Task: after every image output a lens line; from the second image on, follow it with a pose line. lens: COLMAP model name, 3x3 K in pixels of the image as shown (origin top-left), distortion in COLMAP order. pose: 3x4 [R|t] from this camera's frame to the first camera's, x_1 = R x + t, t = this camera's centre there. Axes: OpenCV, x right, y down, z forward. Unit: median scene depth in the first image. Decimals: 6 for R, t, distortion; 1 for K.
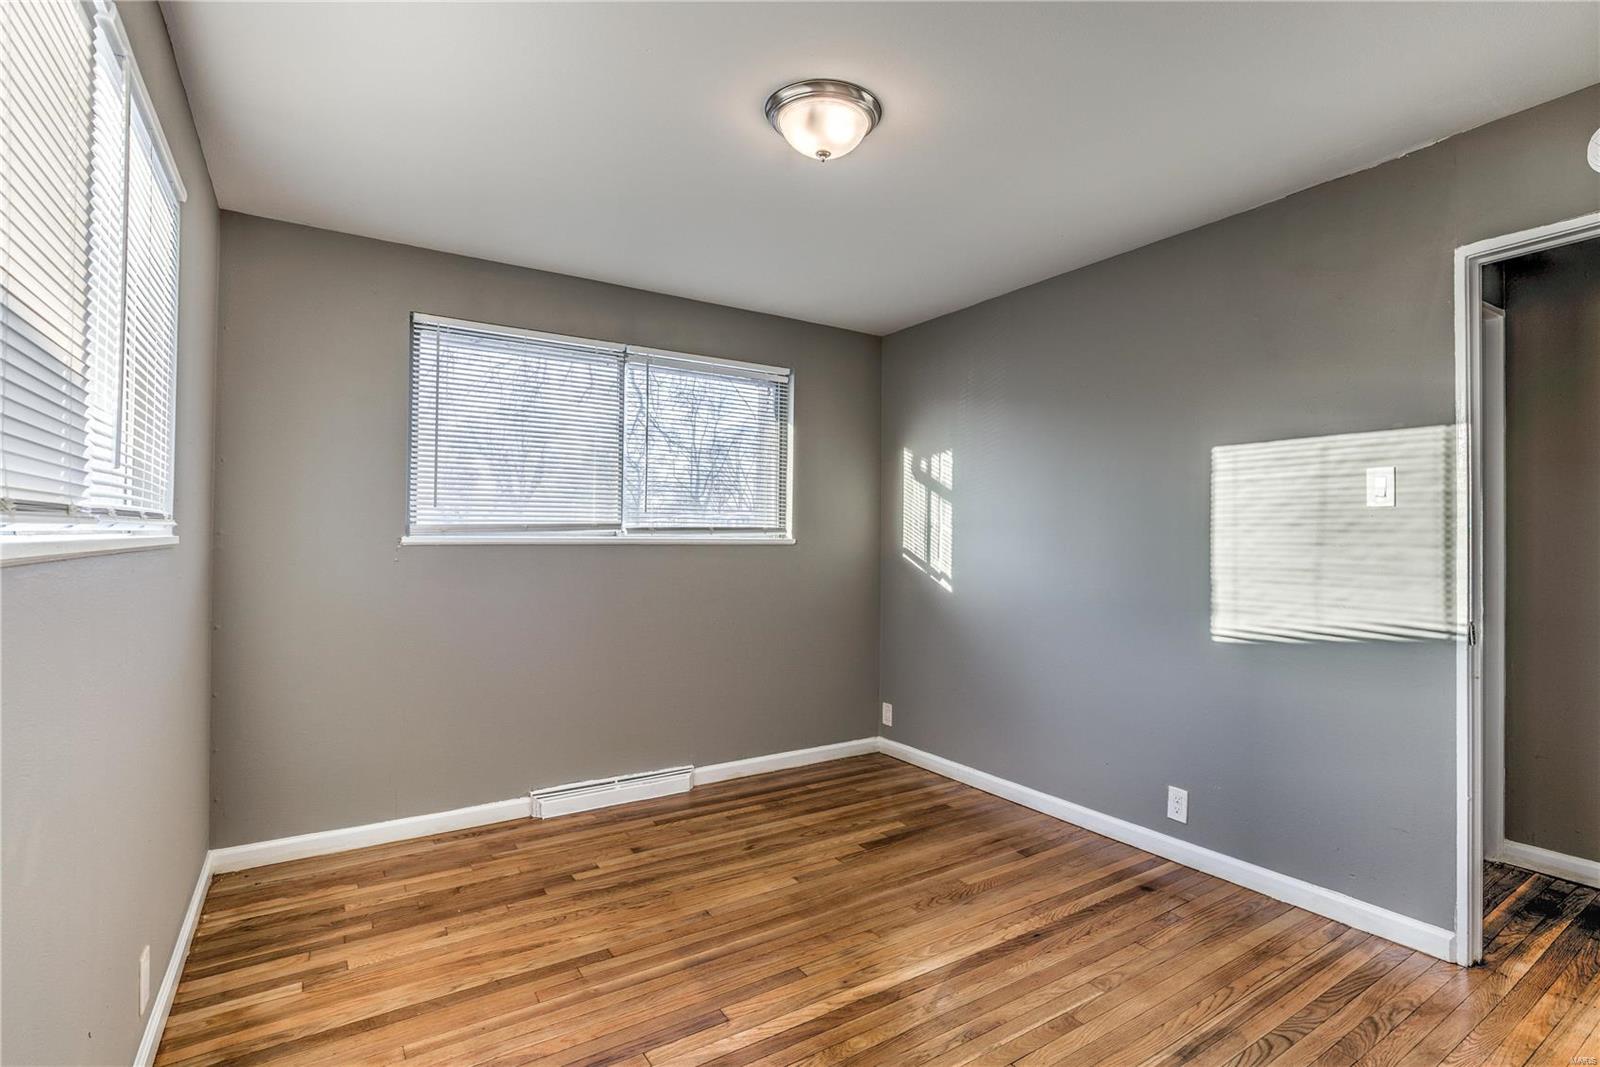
lens RADIAL K [[774.1, 0, 810.0], [0, 774.1, 528.7], [0, 0, 1]] dist [-0.001500, -0.000848]
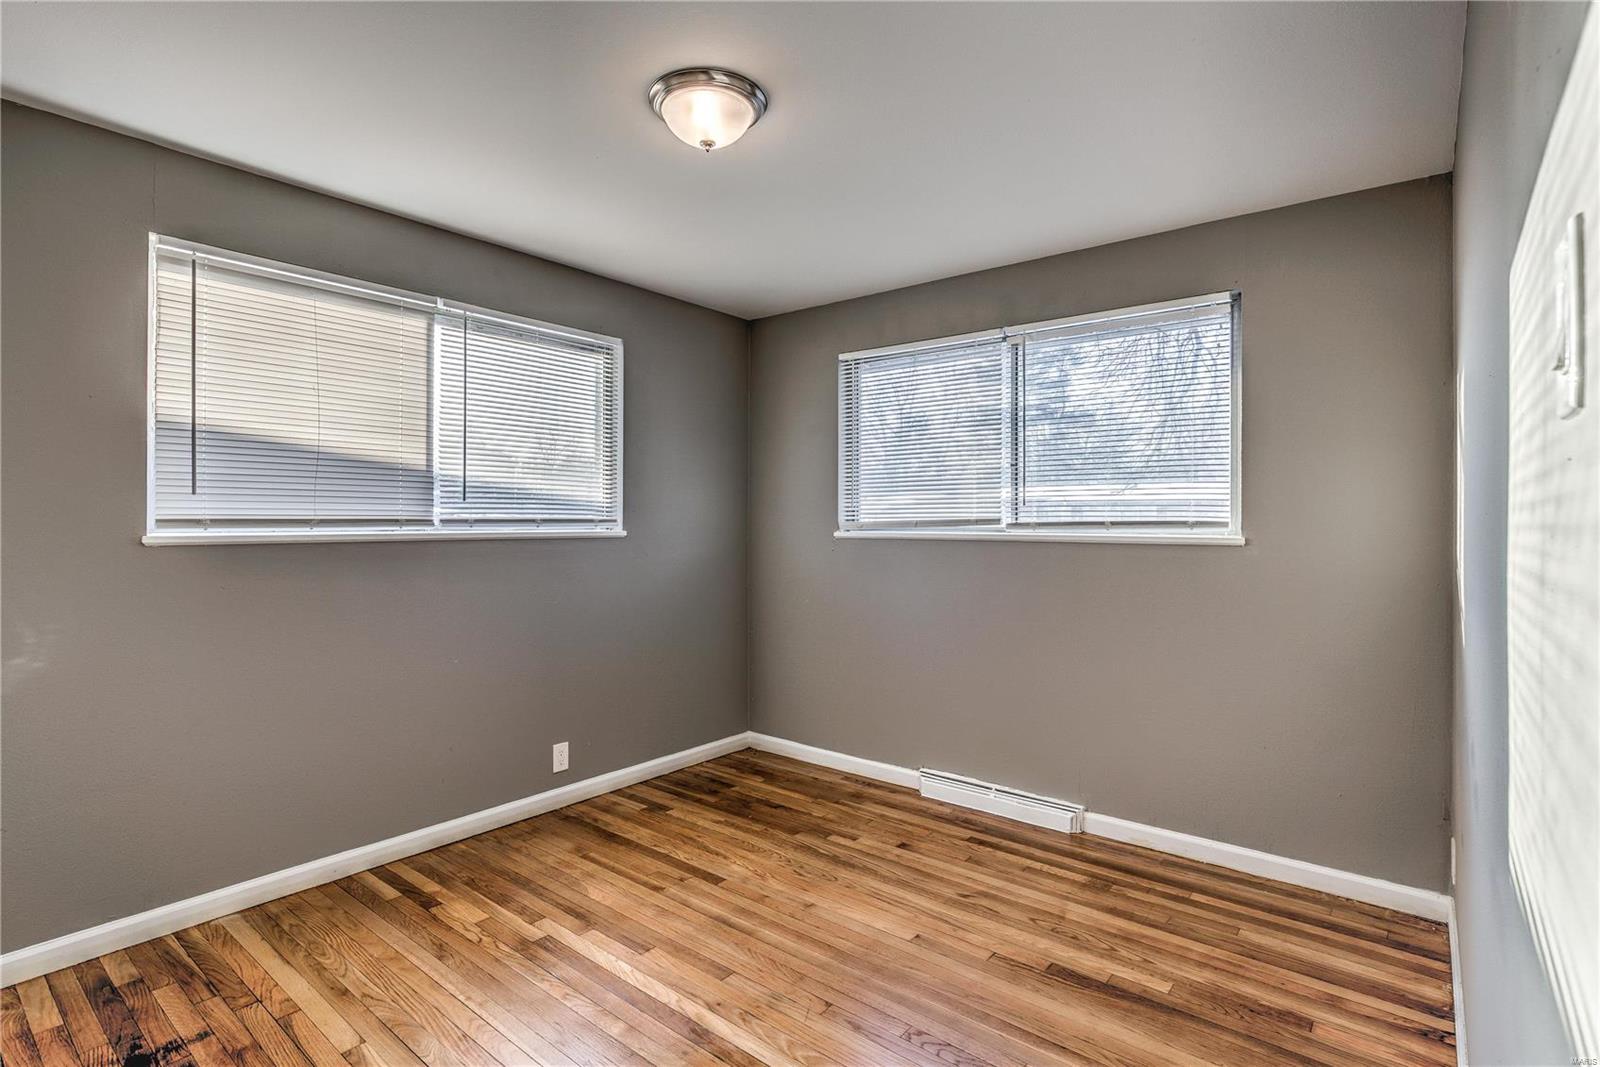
lens RADIAL K [[774.1, 0, 811.6], [0, 774.1, 524.8], [0, 0, 1]] dist [-0.001500, -0.000848]
pose [[0.308012, -0.006918, -0.951357, 0.684886], [0.003870, 0.999974, -0.006019, 0.006940], [0.951375, -0.001828, 0.308031, 0.575284]]
